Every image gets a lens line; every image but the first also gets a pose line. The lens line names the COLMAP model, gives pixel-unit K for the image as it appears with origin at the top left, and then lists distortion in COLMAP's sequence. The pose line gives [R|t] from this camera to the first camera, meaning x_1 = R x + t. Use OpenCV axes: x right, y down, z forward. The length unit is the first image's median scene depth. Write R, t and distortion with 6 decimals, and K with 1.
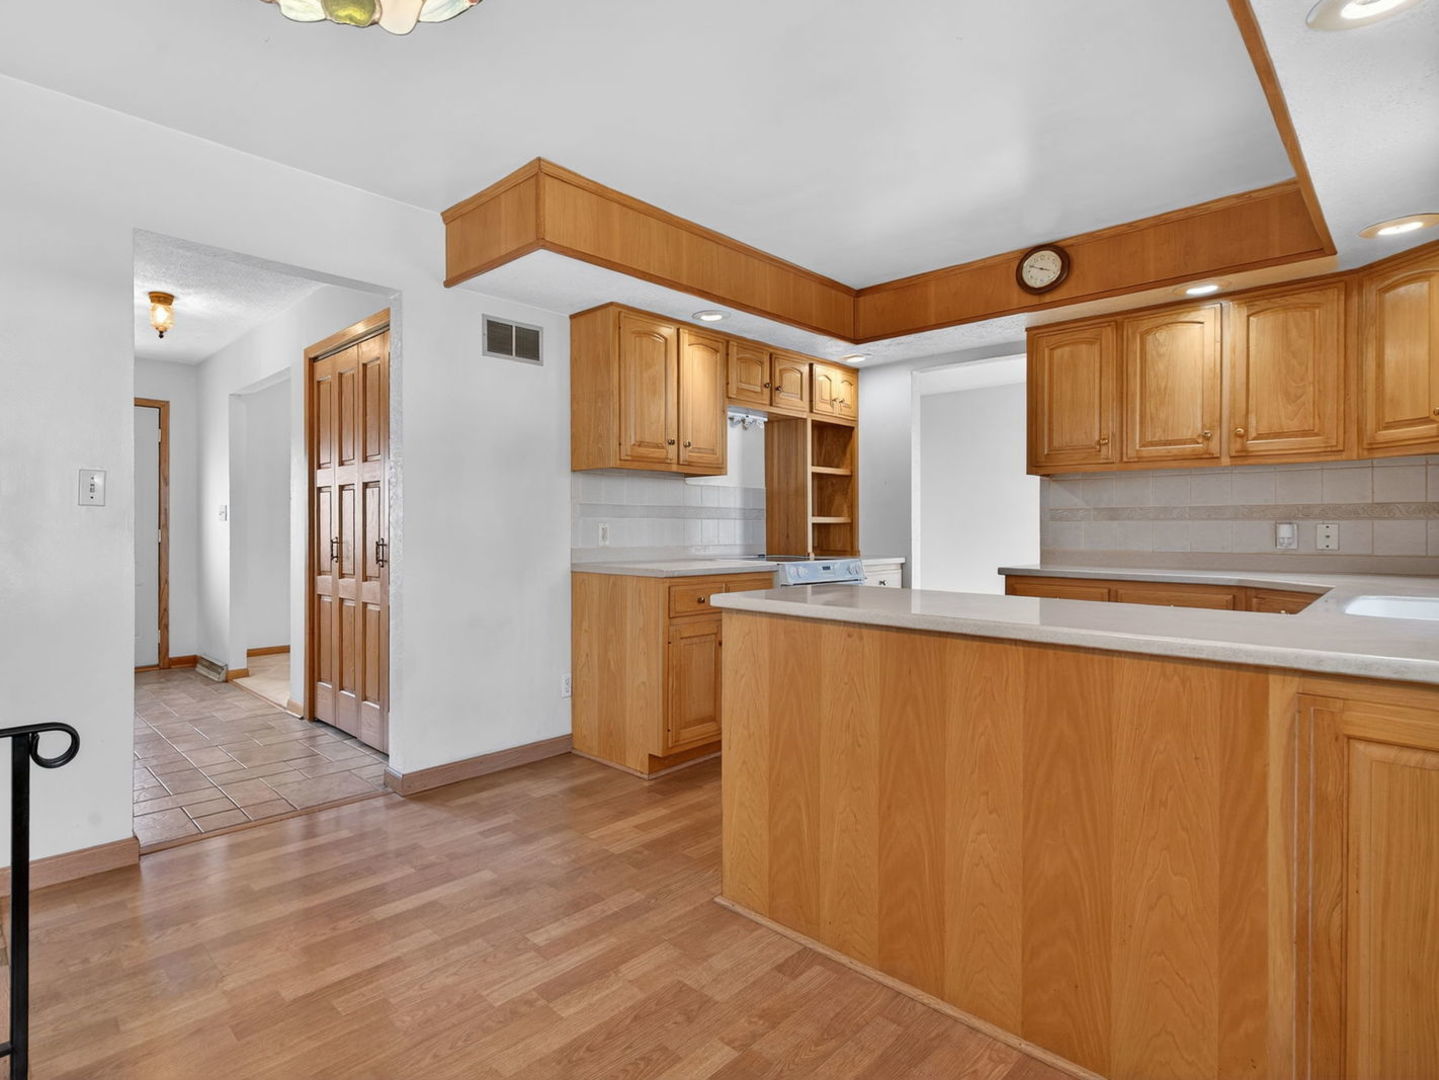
lens RADIAL K [[738.7, 0, 635.8], [0, 738.7, 527.2], [0, 0, 1]] dist [-0.004478, 0.001883]
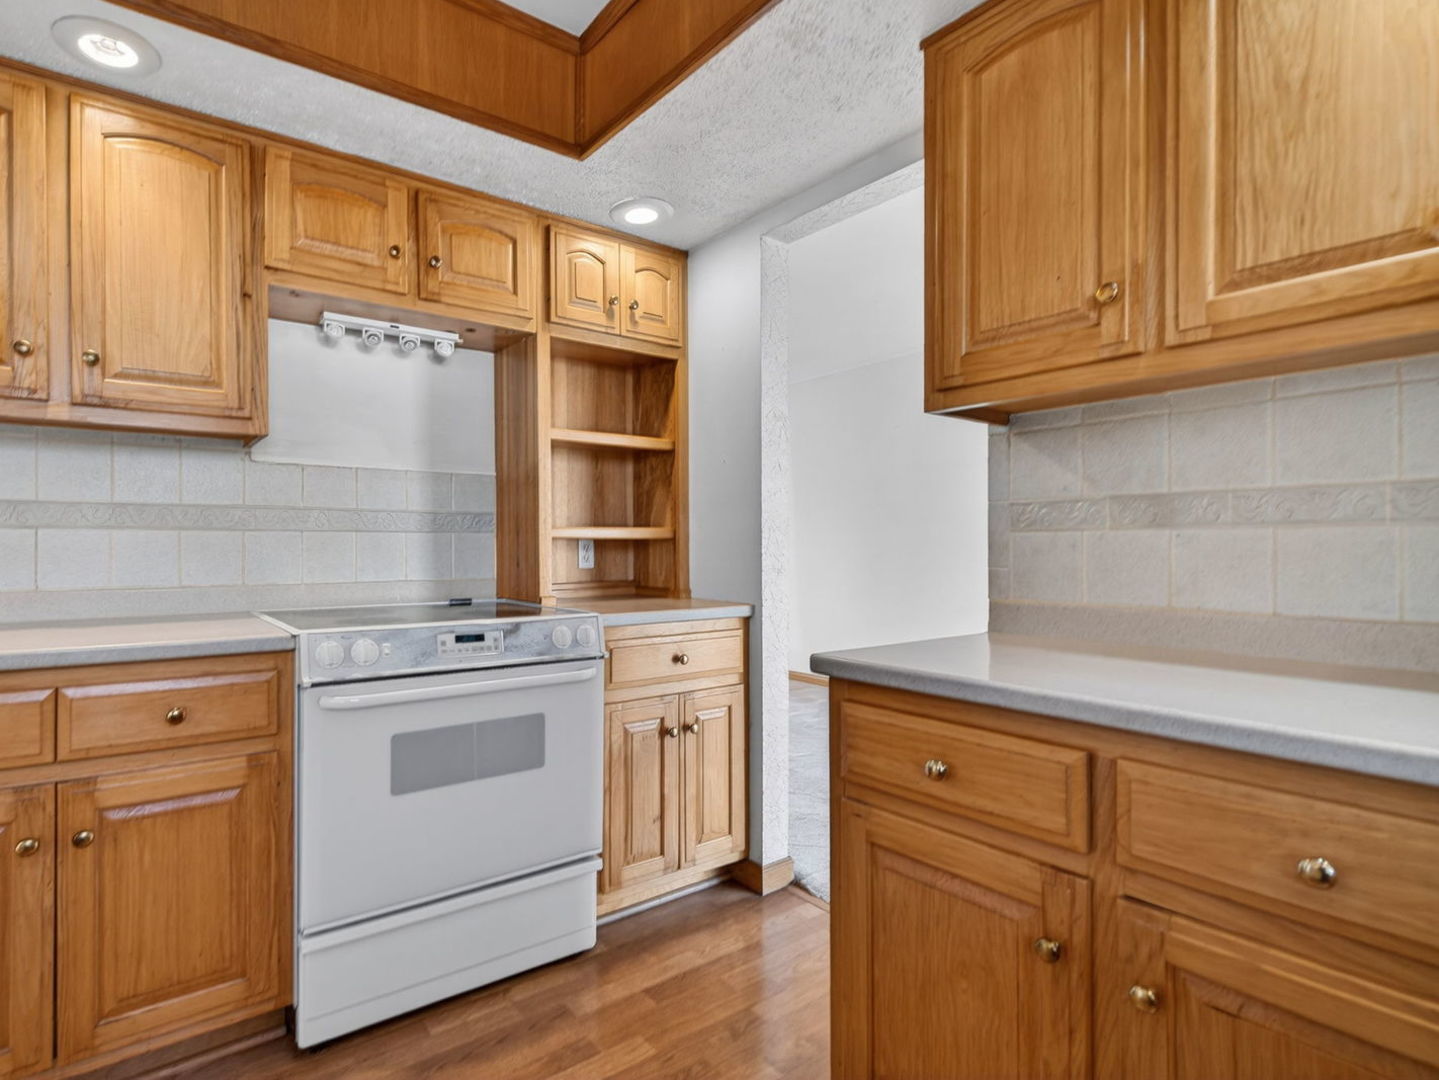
lens RADIAL K [[738.7, 0, 639.3], [0, 738.7, 547.9], [0, 0, 1]] dist [-0.004478, 0.001883]
pose [[0.989834, -0.000389, -0.142228, 0.455643], [0.000639, 0.999998, 0.001708, 0.000340], [0.142227, -0.001782, 0.989832, 0.614852]]
